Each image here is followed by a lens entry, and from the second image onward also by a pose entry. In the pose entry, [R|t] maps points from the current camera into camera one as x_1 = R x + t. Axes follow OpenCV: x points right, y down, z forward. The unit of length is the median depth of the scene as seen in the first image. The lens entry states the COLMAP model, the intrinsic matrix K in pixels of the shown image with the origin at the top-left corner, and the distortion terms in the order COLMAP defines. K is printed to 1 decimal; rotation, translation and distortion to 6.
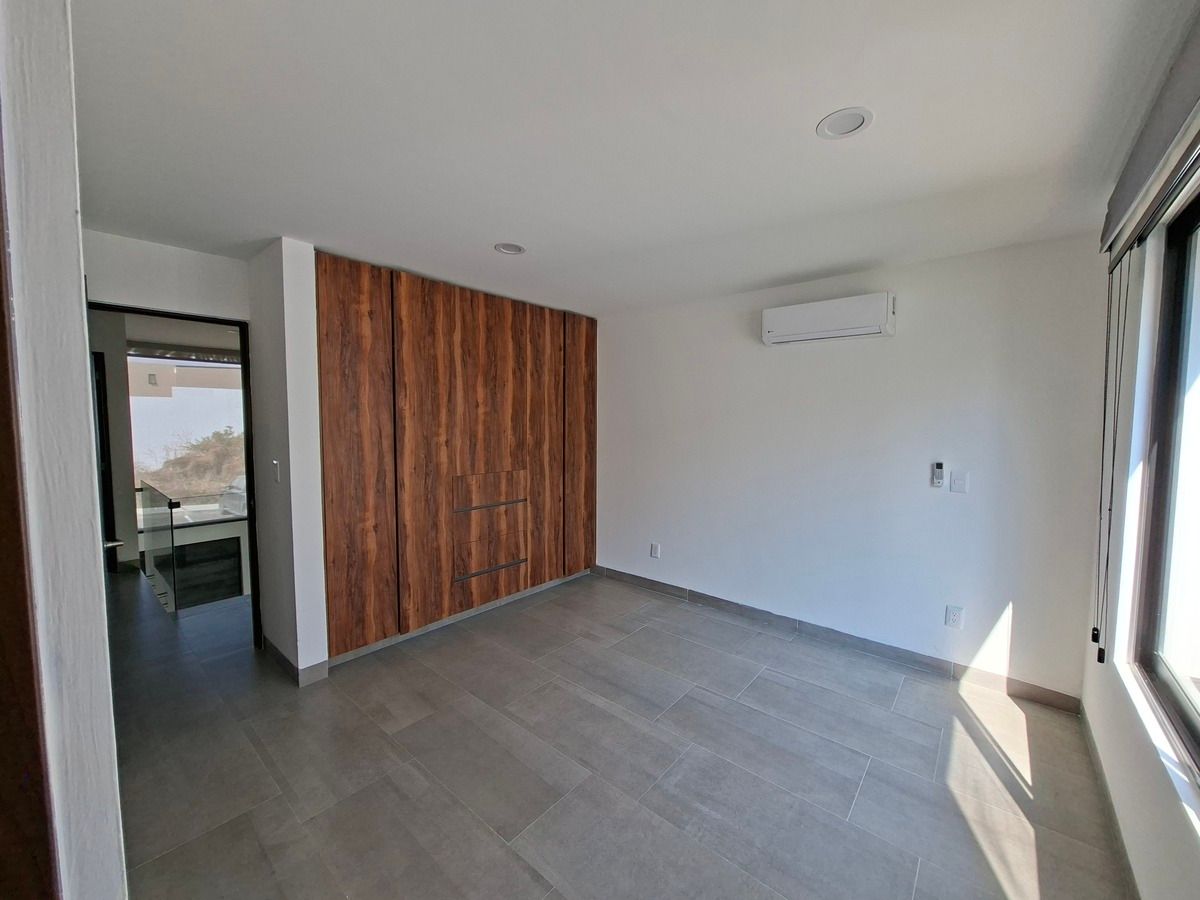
lens RADIAL K [[471.3, 0, 599.3], [0, 471.3, 451.6], [0, 0, 1]] dist [-0.001448, 0.000107]
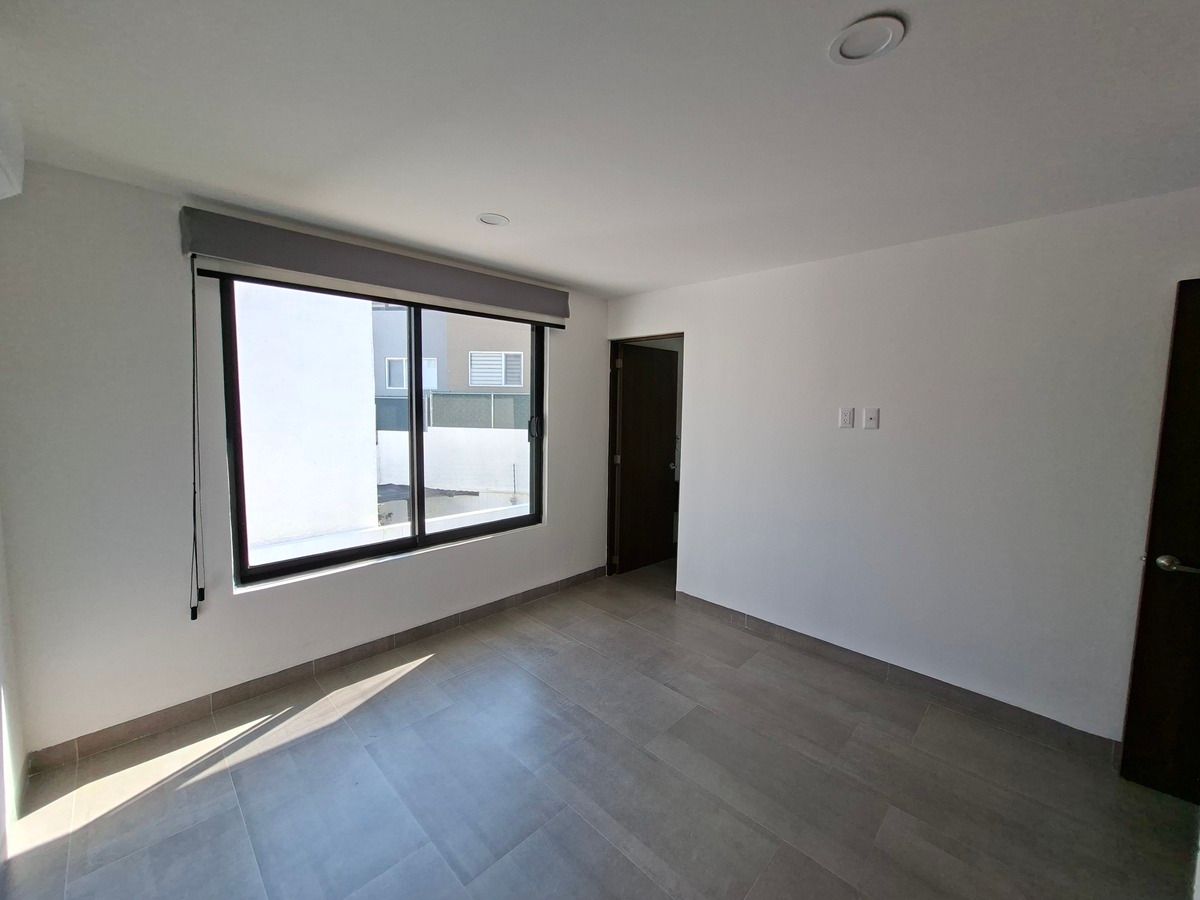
lens RADIAL K [[471.3, 0, 599.7], [0, 471.3, 444.9], [0, 0, 1]] dist [-0.001448, 0.000107]
pose [[-0.996510, -0.033098, 0.076637, 0.023504], [-0.020333, 0.986628, 0.161716, -0.169264], [-0.080965, 0.159593, -0.983857, 1.966924]]
